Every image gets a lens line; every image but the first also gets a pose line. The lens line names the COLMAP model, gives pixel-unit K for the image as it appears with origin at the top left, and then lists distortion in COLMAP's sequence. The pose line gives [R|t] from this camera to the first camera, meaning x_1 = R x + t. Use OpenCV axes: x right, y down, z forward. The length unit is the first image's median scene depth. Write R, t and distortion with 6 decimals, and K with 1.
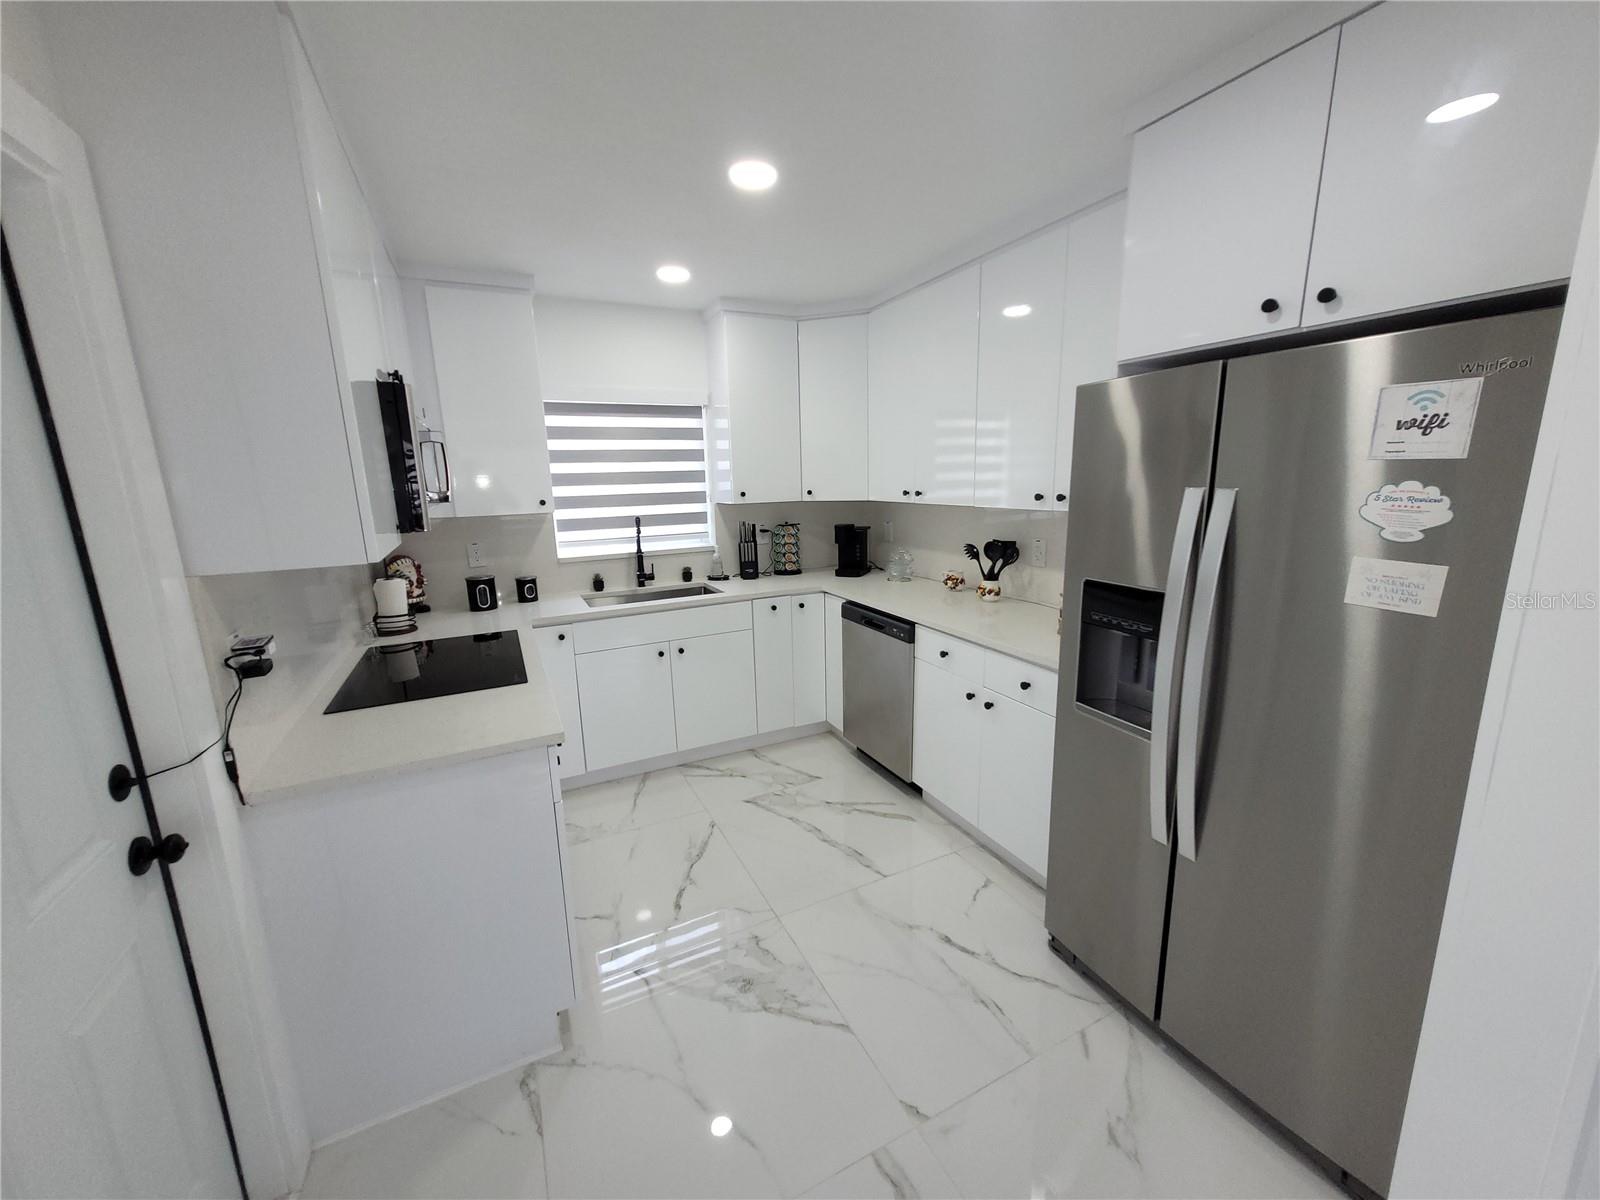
lens RADIAL K [[622.3, 0, 805.0], [0, 622.3, 598.2], [0, 0, 1]] dist [0.000951, 0.000023]
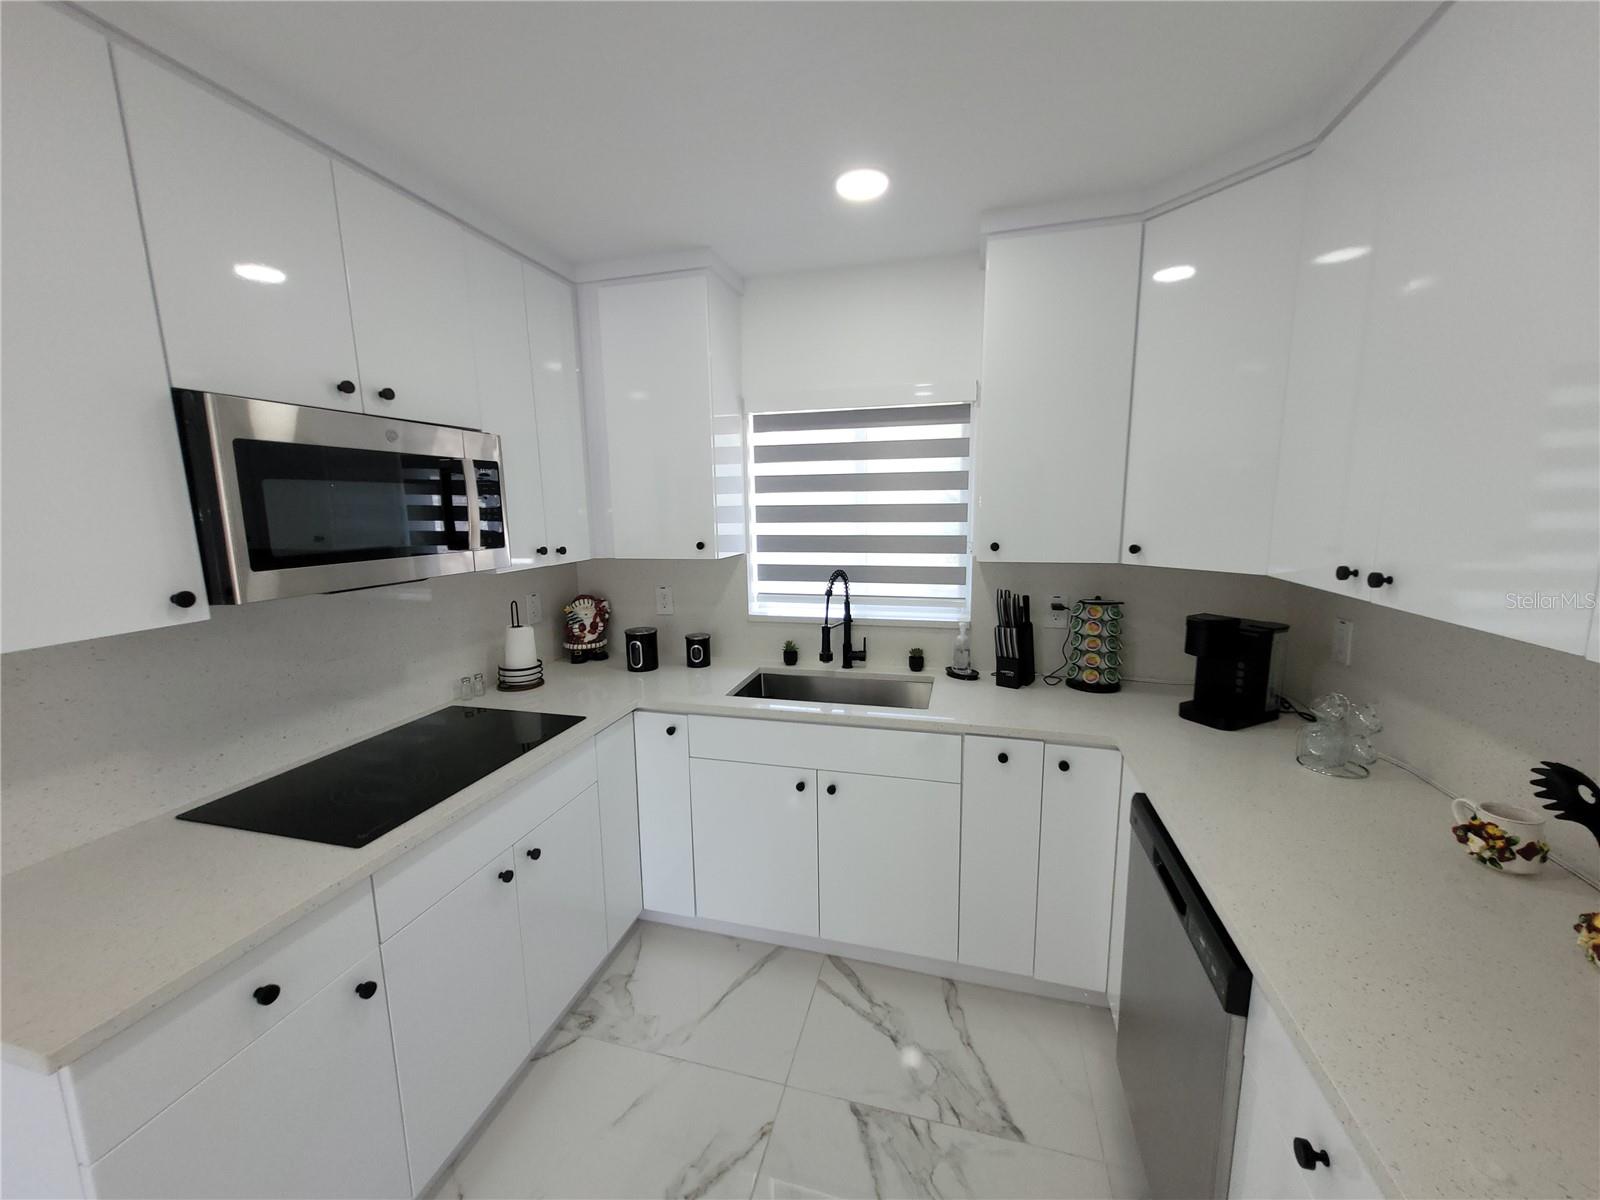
lens RADIAL K [[621.2, 0, 806.0], [0, 621.2, 601.8], [0, 0, 1]] dist [0.017078, -0.000144]
pose [[0.748010, 0.119383, -0.652862, 0.151401], [-0.136980, 0.990280, 0.024140, -0.102787], [0.649398, 0.071372, 0.757092, 0.433966]]
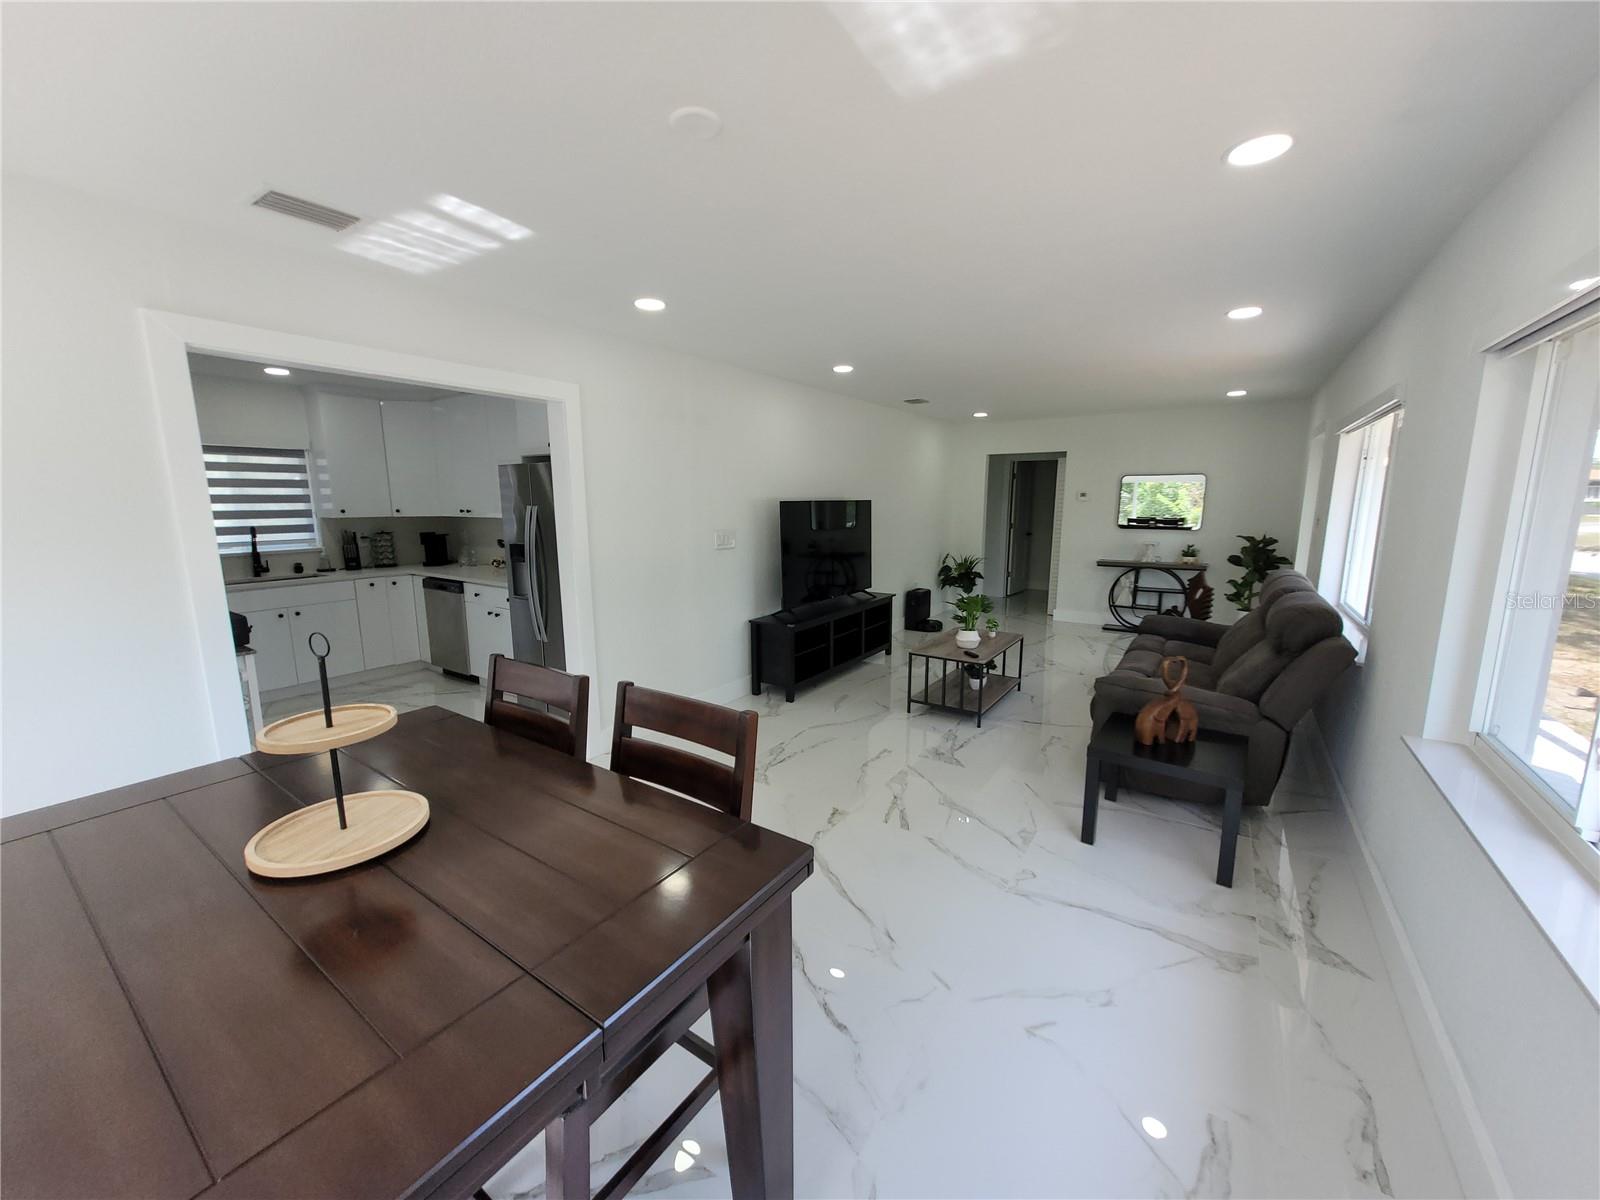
lens RADIAL K [[622.3, 0, 805.0], [0, 622.3, 598.2], [0, 0, 1]] dist [0.000951, 0.000023]
pose [[0.870789, -0.059155, 0.488086, 0.120509], [0.081189, 0.996408, -0.024086, 0.162121], [-0.484907, 0.060601, 0.872463, -0.806370]]
